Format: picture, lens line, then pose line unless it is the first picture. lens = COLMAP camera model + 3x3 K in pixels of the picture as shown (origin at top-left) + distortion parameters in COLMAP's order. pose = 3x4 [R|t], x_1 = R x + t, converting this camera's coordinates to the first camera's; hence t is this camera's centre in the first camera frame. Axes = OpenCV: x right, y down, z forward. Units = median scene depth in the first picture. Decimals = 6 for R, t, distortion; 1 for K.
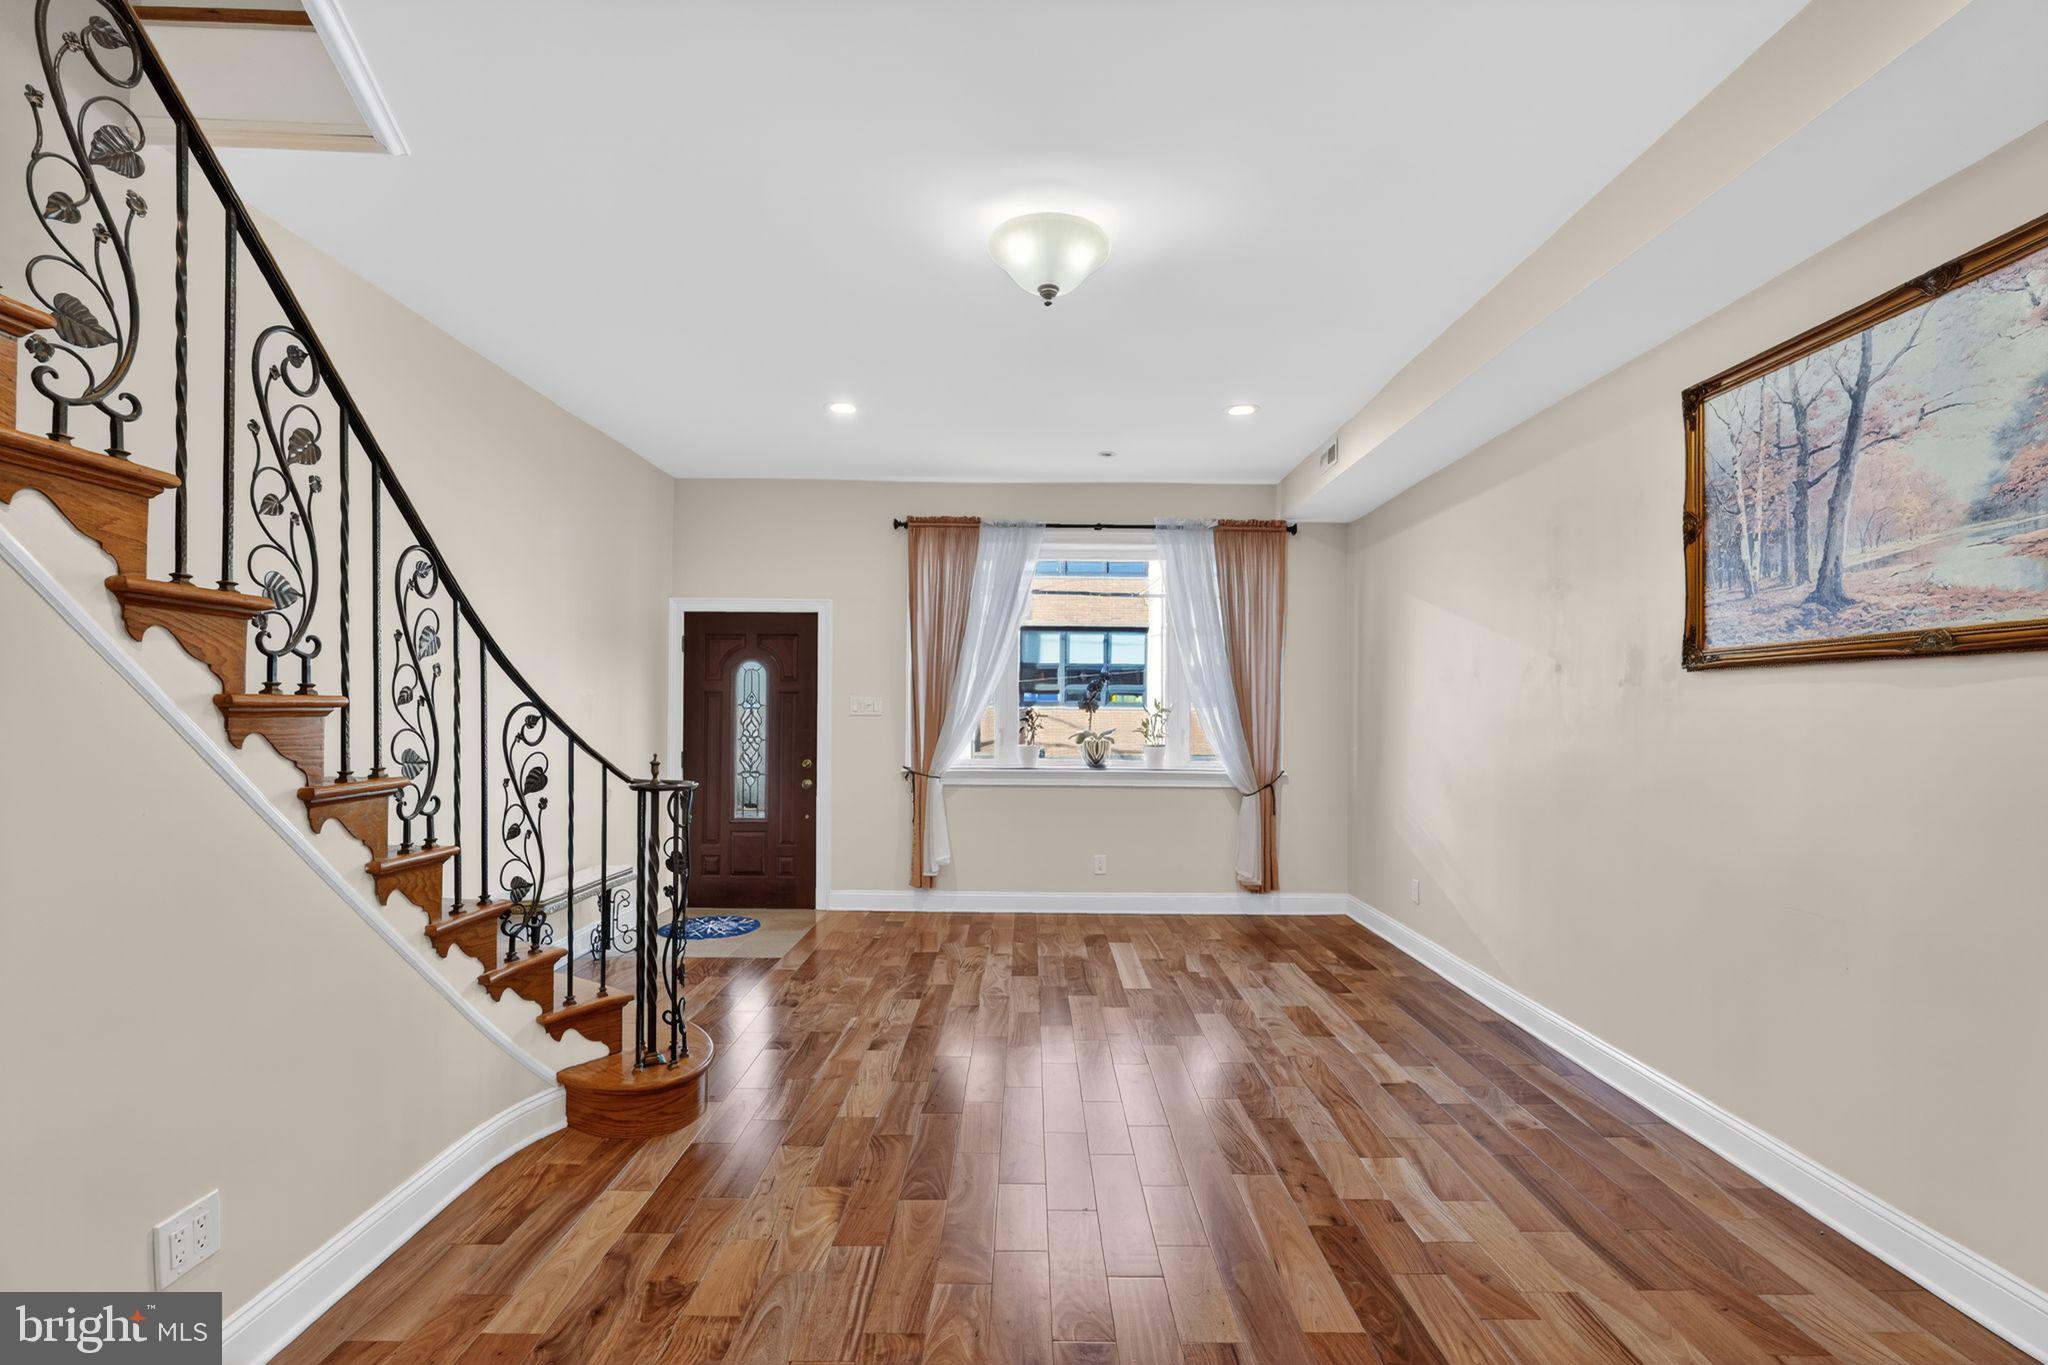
lens RADIAL K [[906.9, 0, 1024.4], [0, 906.9, 692.3], [0, 0, 1]] dist [-0.003442, 0.001098]
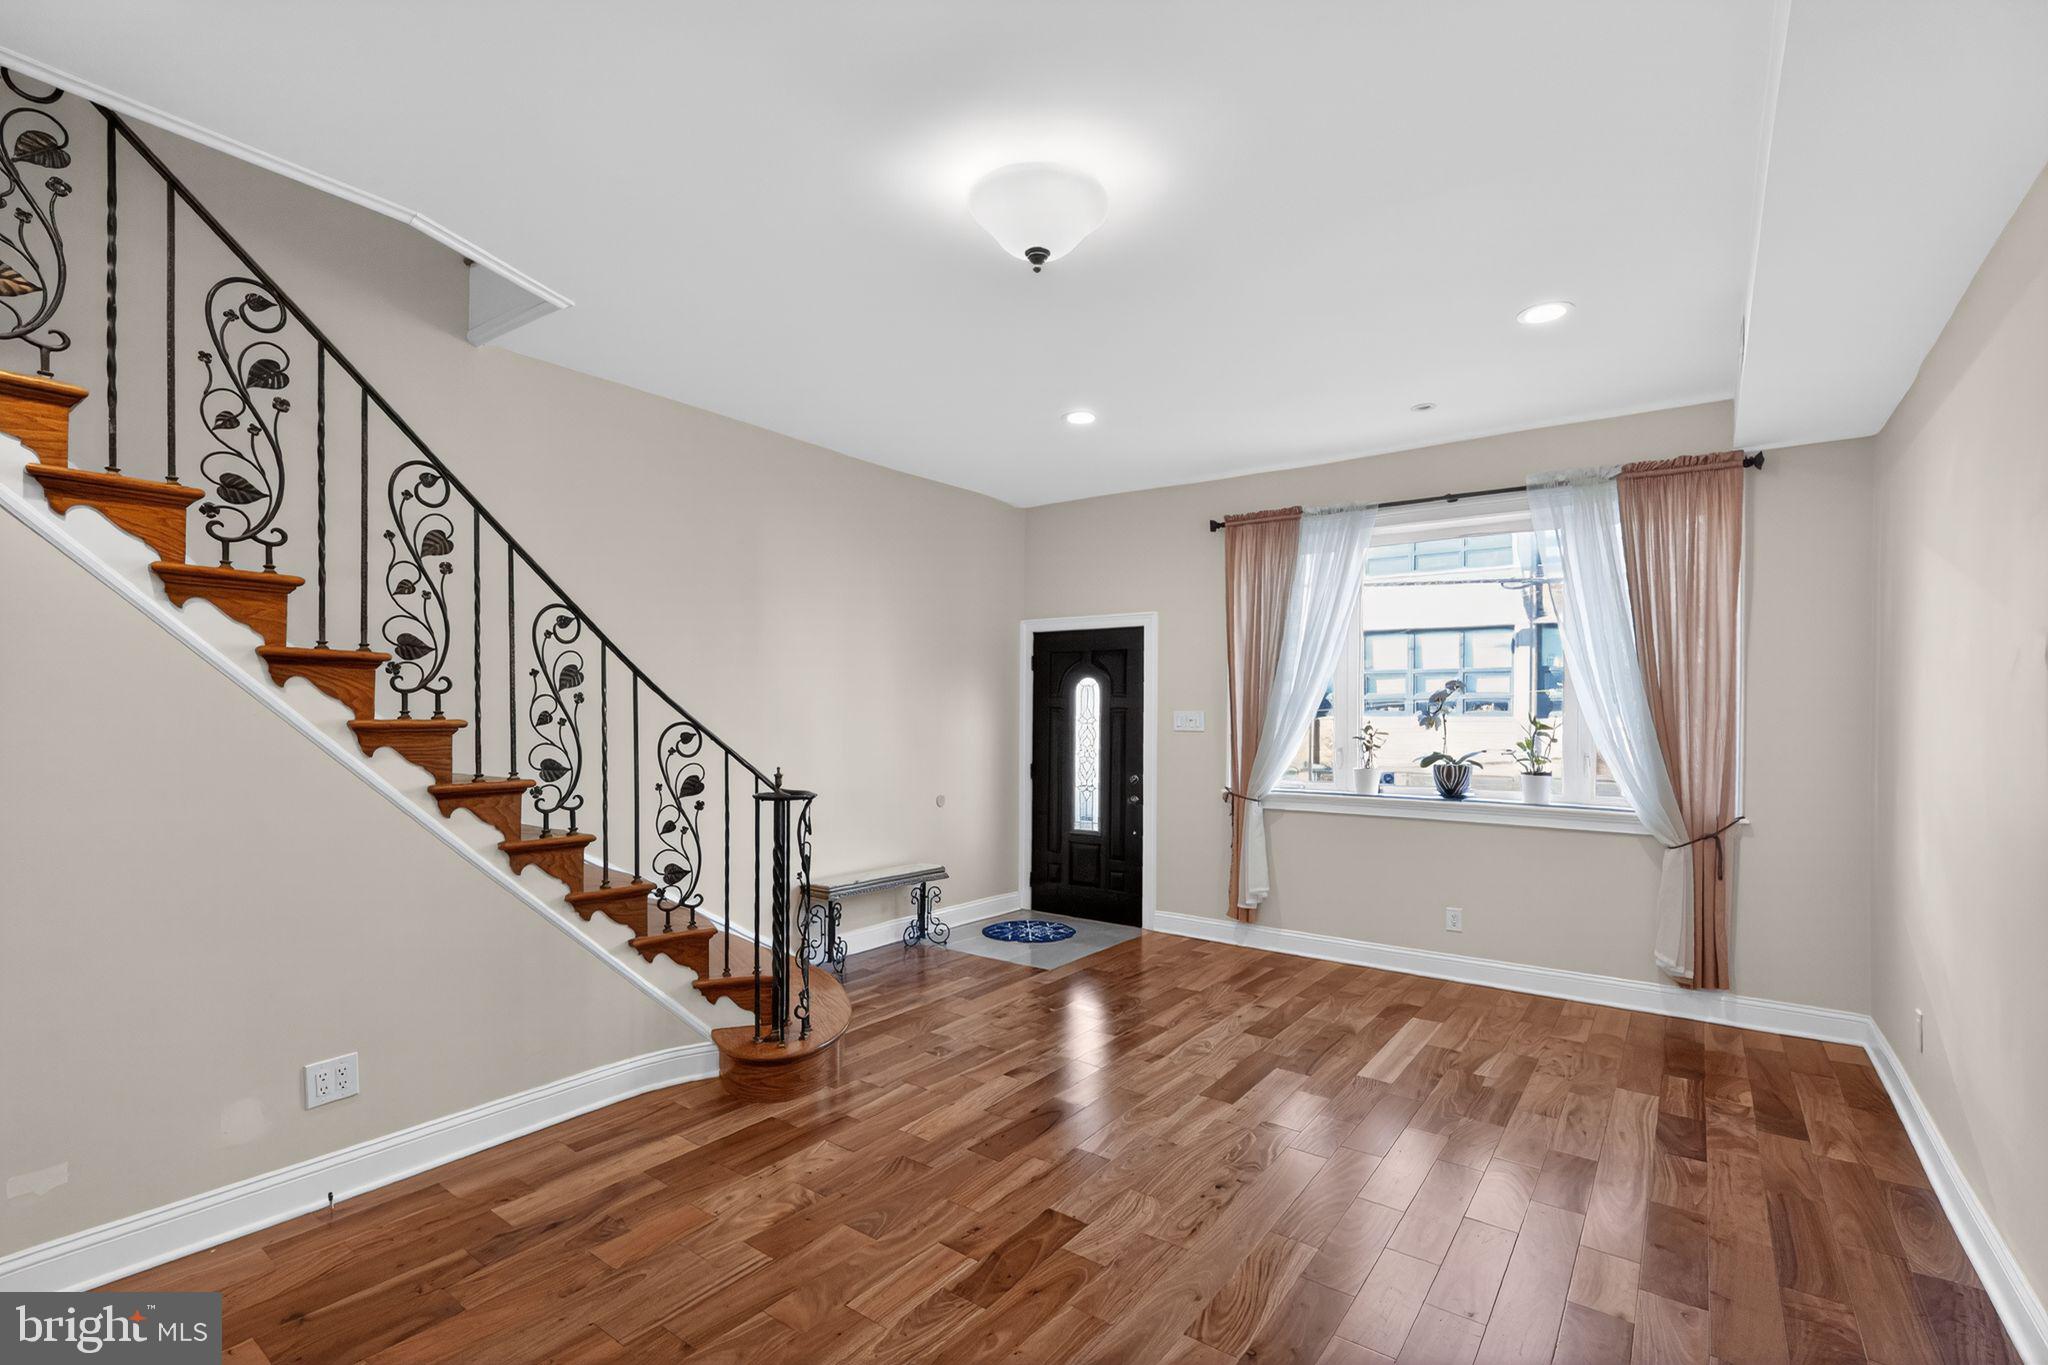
lens RADIAL K [[910.2, 0, 1024.3], [0, 910.2, 711.7], [0, 0, 1]] dist [-0.009827, 0.000122]
pose [[0.806624, -0.005117, -0.591042, 0.321395], [0.010680, 0.999925, 0.005918, -0.003229], [0.590968, -0.011086, 0.806619, 0.167028]]
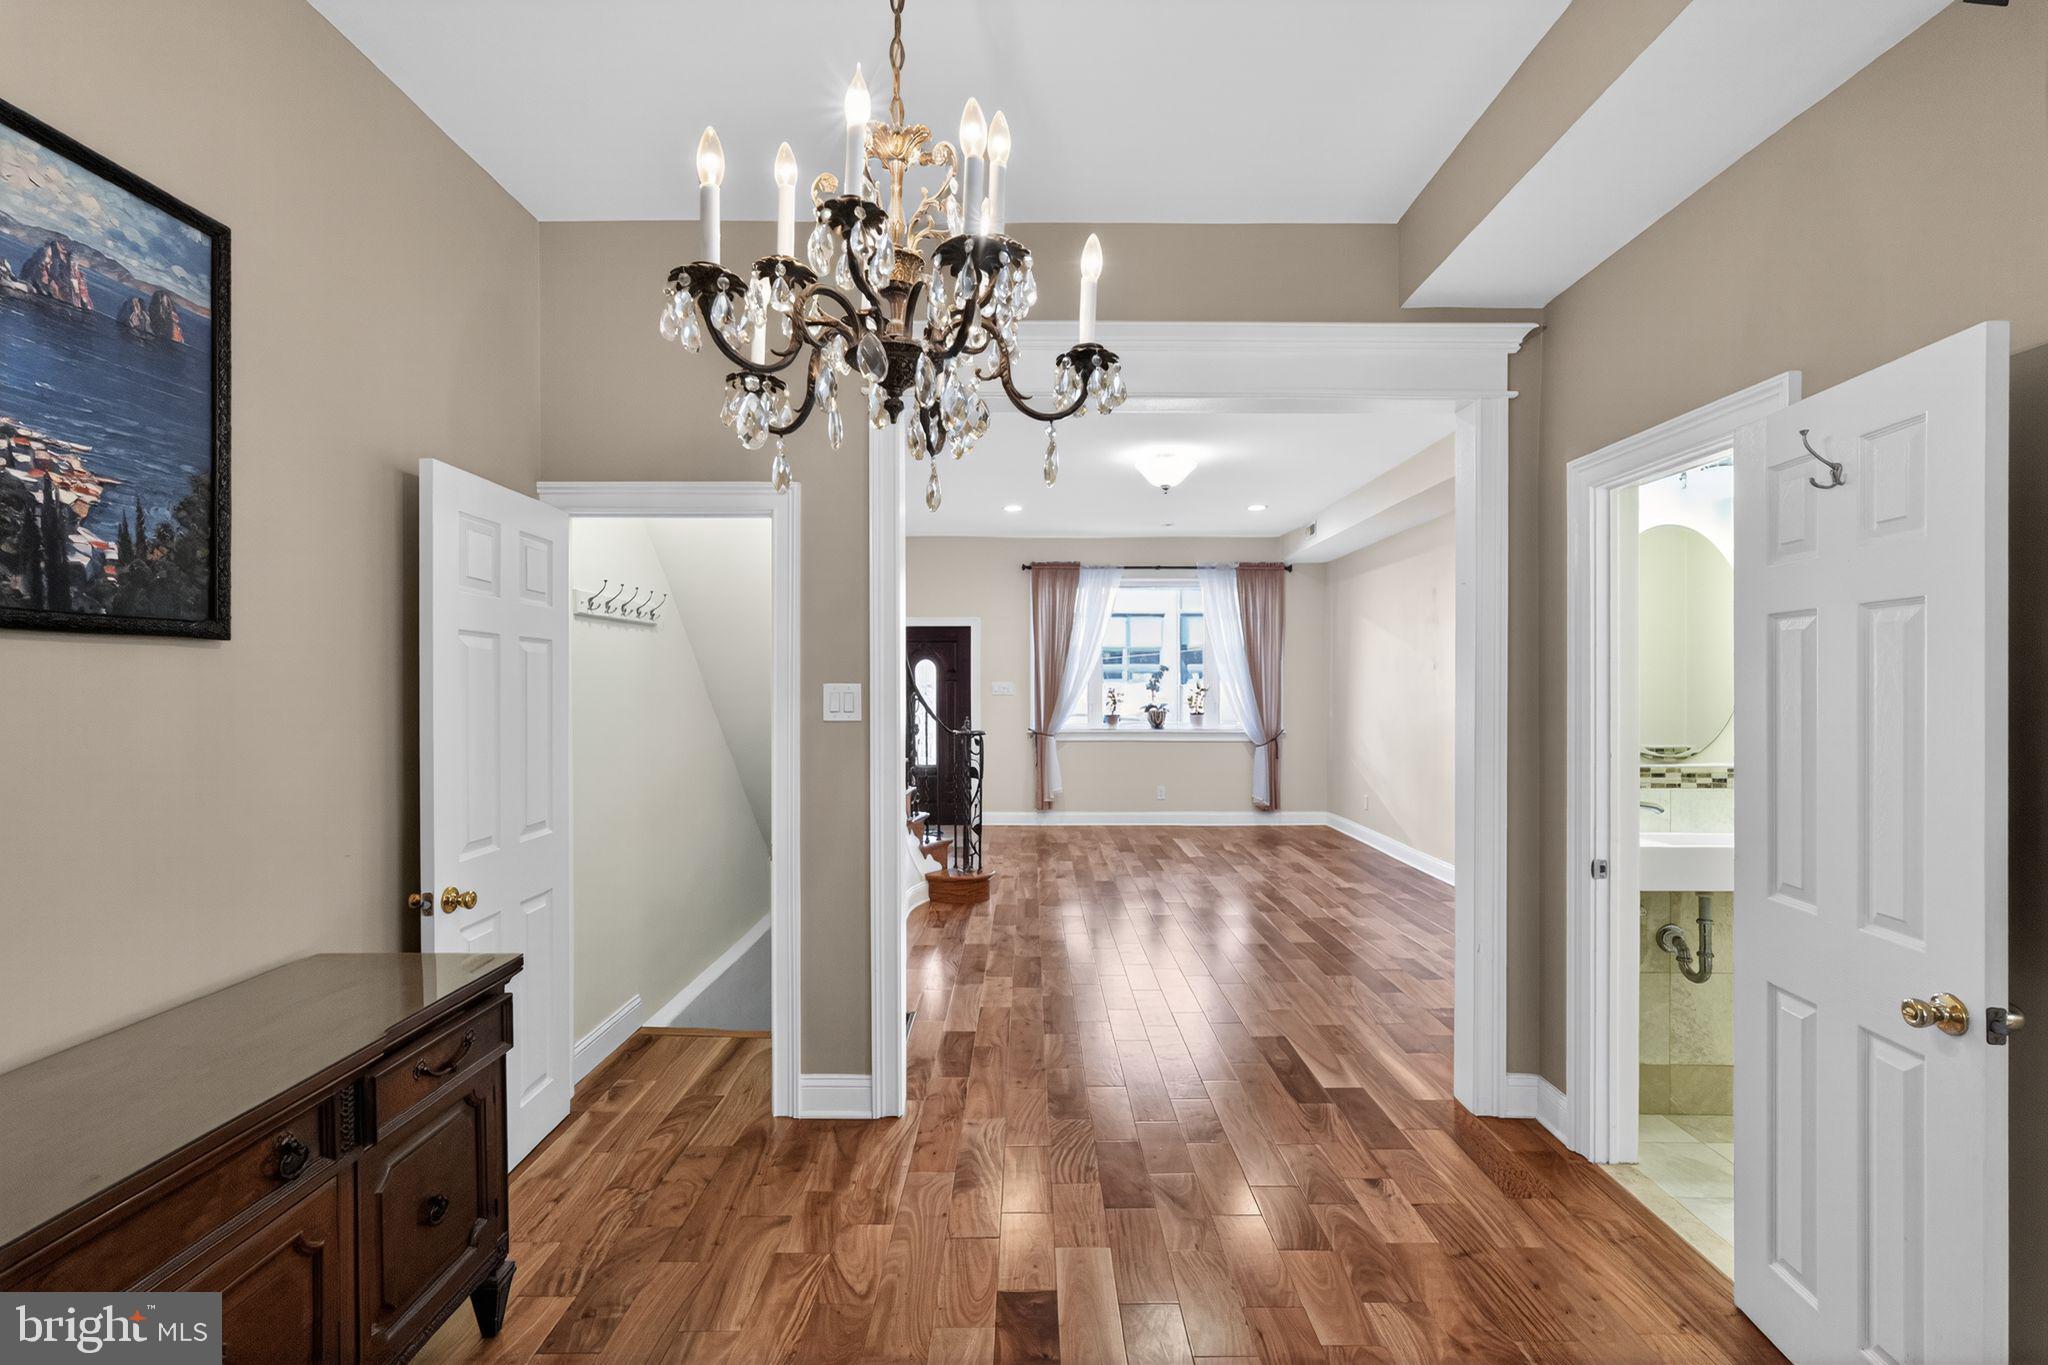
lens RADIAL K [[906.9, 0, 1024.4], [0, 906.9, 692.3], [0, 0, 1]] dist [-0.003442, 0.001098]
pose [[0.999940, -0.010644, -0.002495, -0.176557], [0.010706, 0.999589, 0.026604, -0.024536], [0.002211, -0.026629, 0.999643, -0.634343]]
